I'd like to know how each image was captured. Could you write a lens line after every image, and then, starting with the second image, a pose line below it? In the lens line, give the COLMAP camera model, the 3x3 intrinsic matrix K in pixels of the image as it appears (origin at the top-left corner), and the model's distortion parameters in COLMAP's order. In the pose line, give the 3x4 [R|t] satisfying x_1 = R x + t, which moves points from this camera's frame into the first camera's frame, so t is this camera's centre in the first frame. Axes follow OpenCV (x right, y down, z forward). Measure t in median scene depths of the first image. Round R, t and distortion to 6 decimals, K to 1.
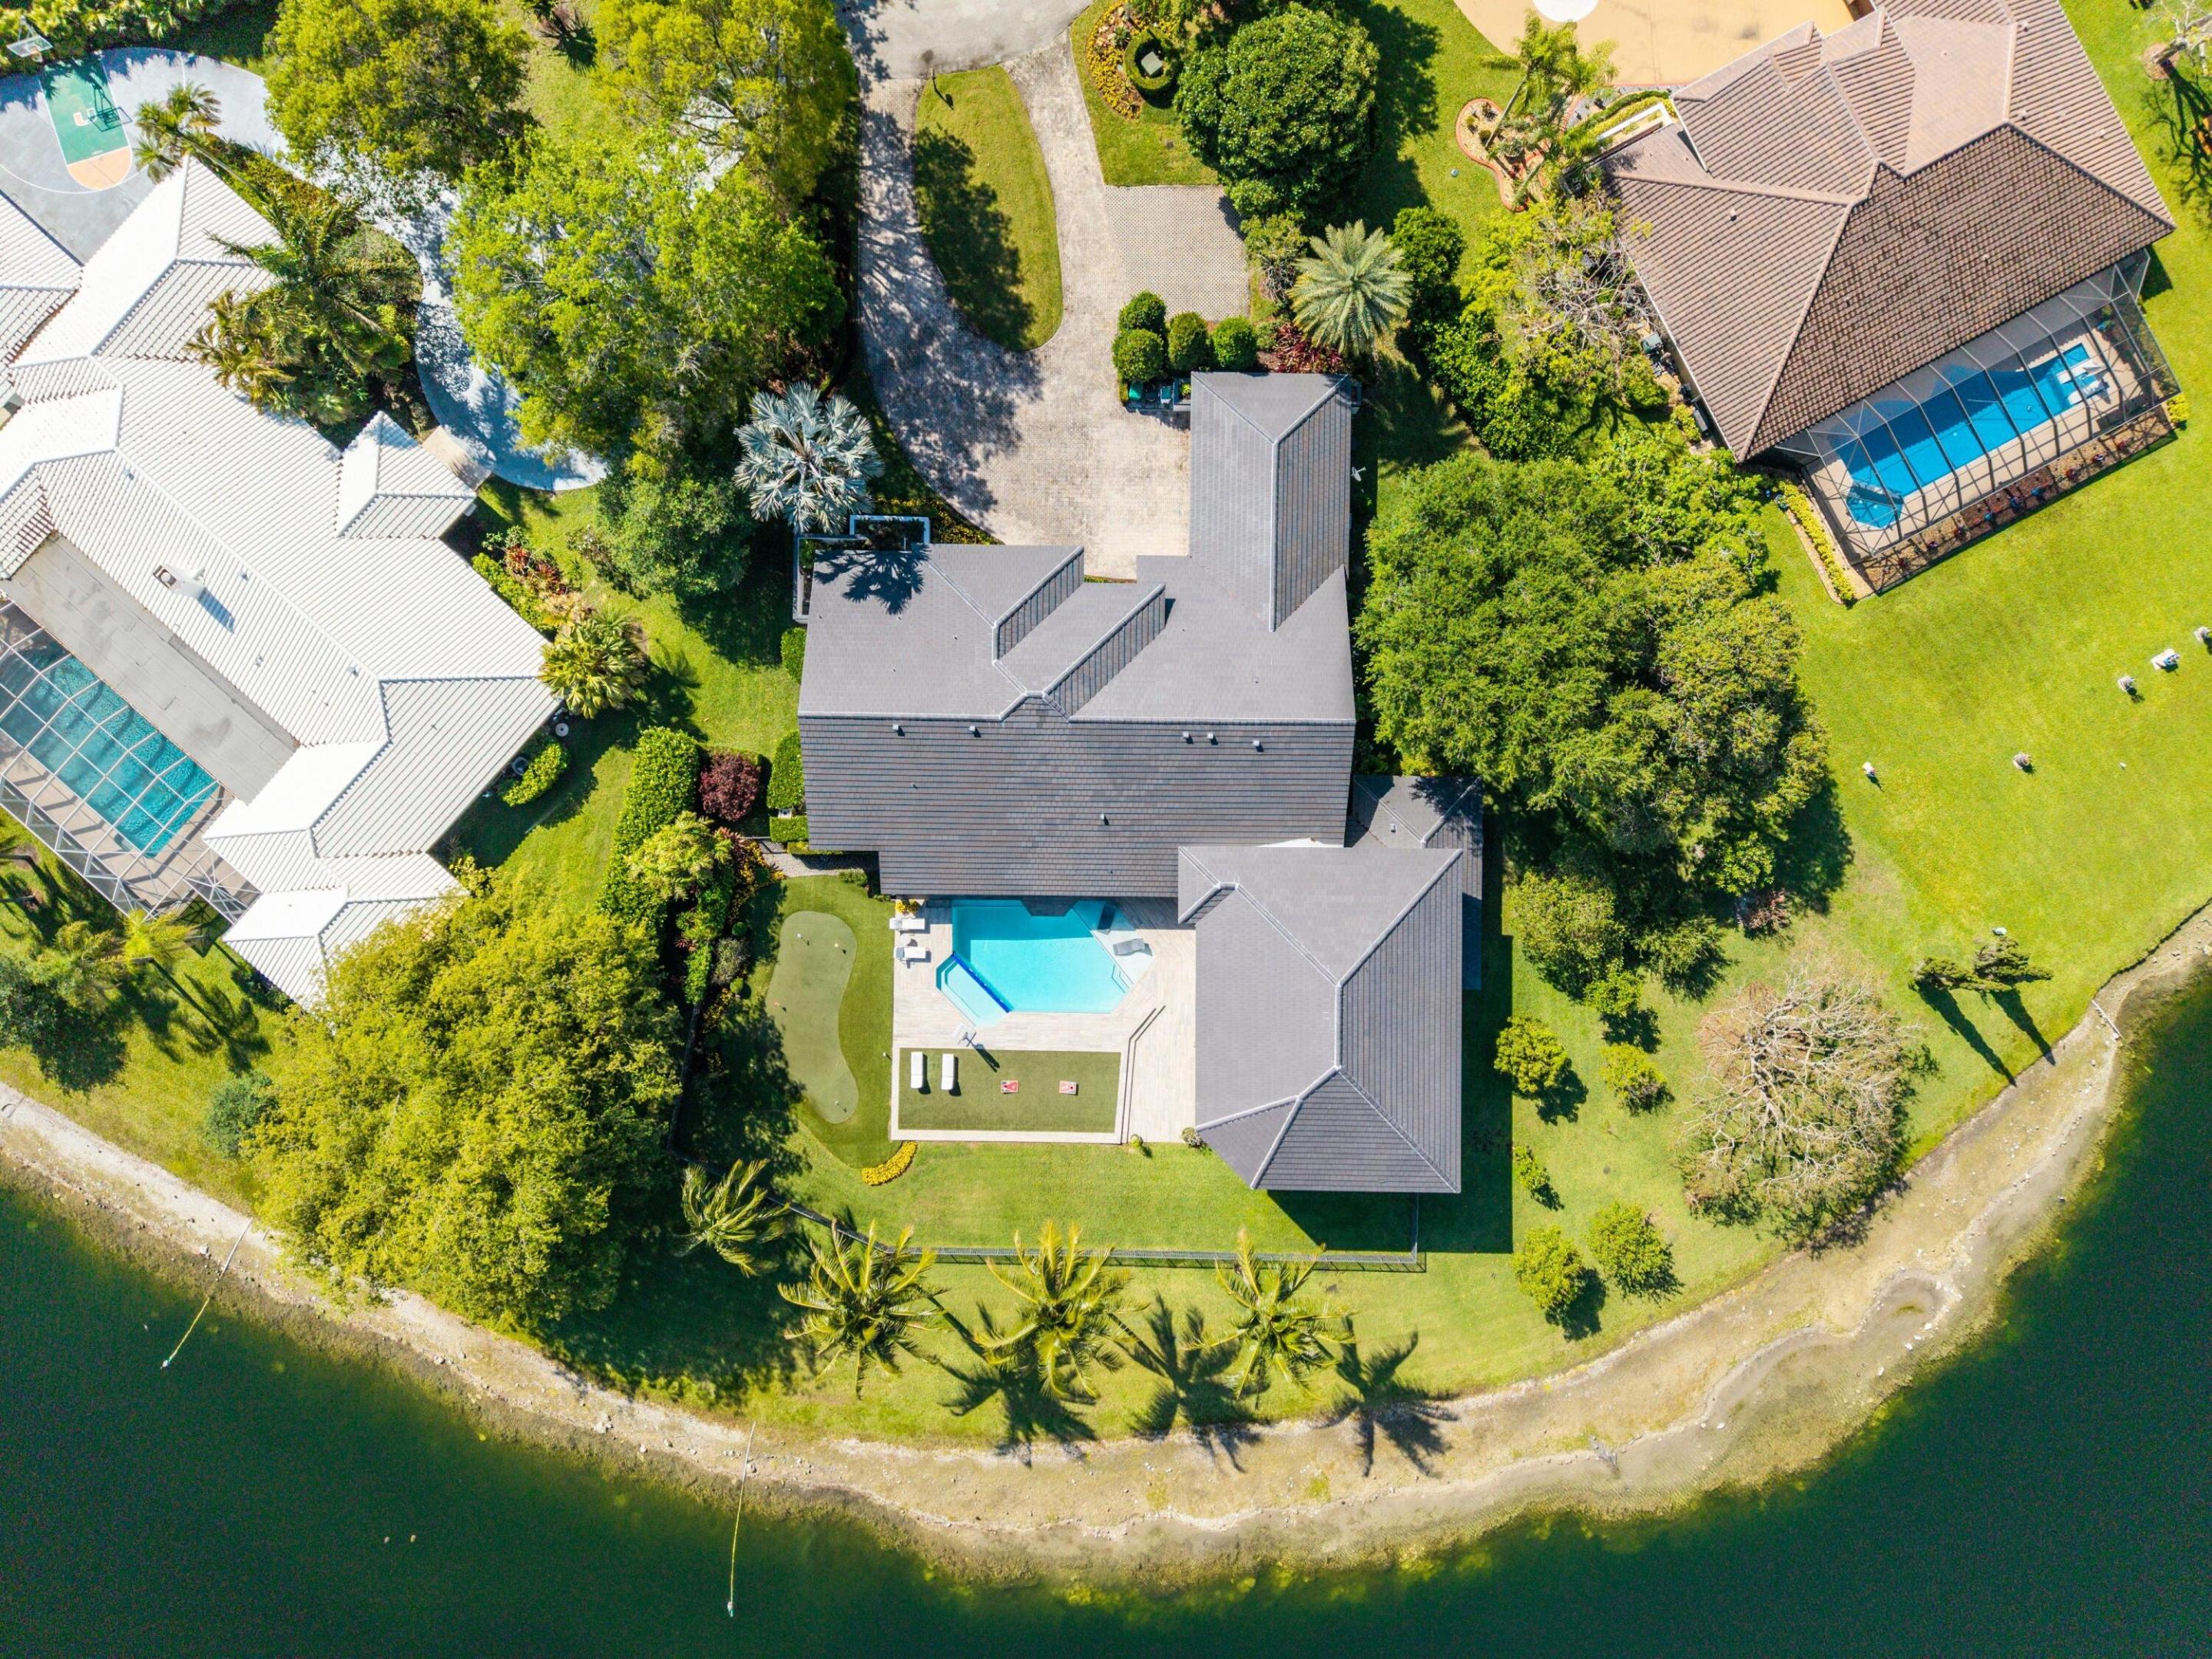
lens RADIAL K [[1559.7, 0, 1111.5], [0, 1559.7, 802.1], [0, 0, 1]] dist [0.023052, -0.024041]
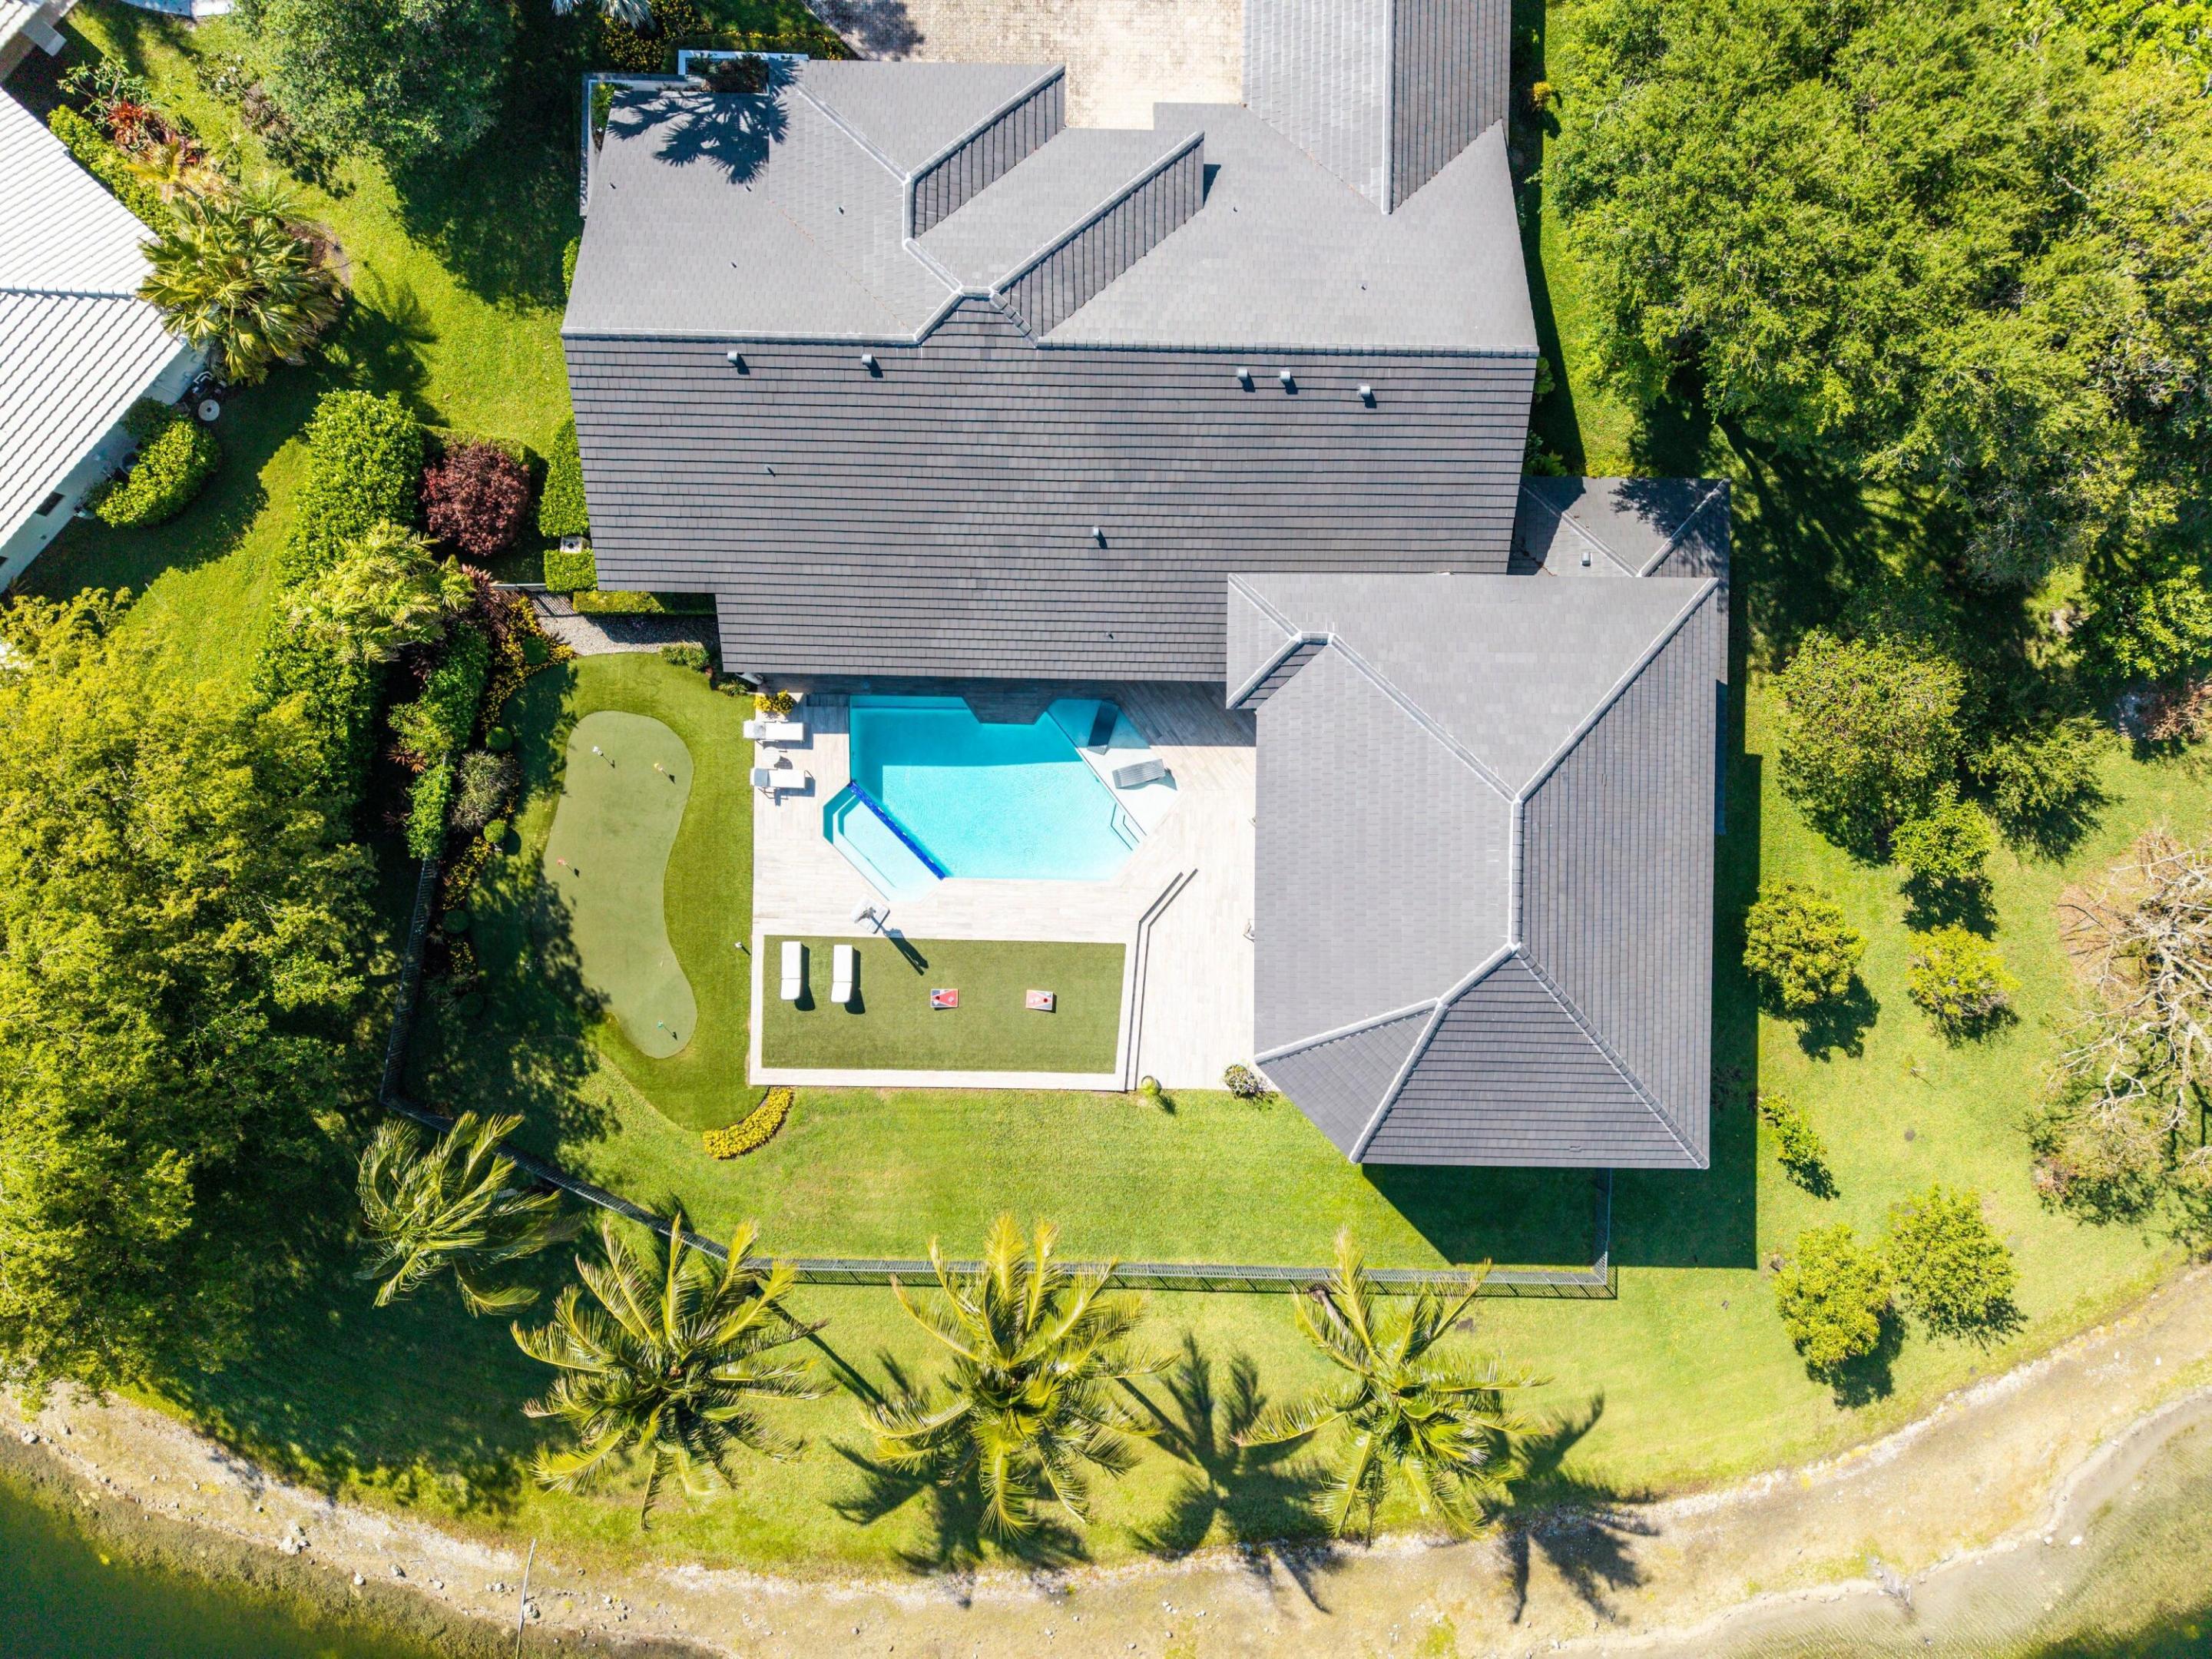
lens RADIAL K [[1477.3, 0, 1106.0], [0, 1477.3, 829.5], [0, 0, 1]] dist [0.000398, -0.001547]
pose [[0.999998, 0.001345, 0.001230, -0.002343], [-0.001352, 0.999980, 0.006216, 0.112579], [-0.001221, -0.006217, 0.999980, 0.421780]]
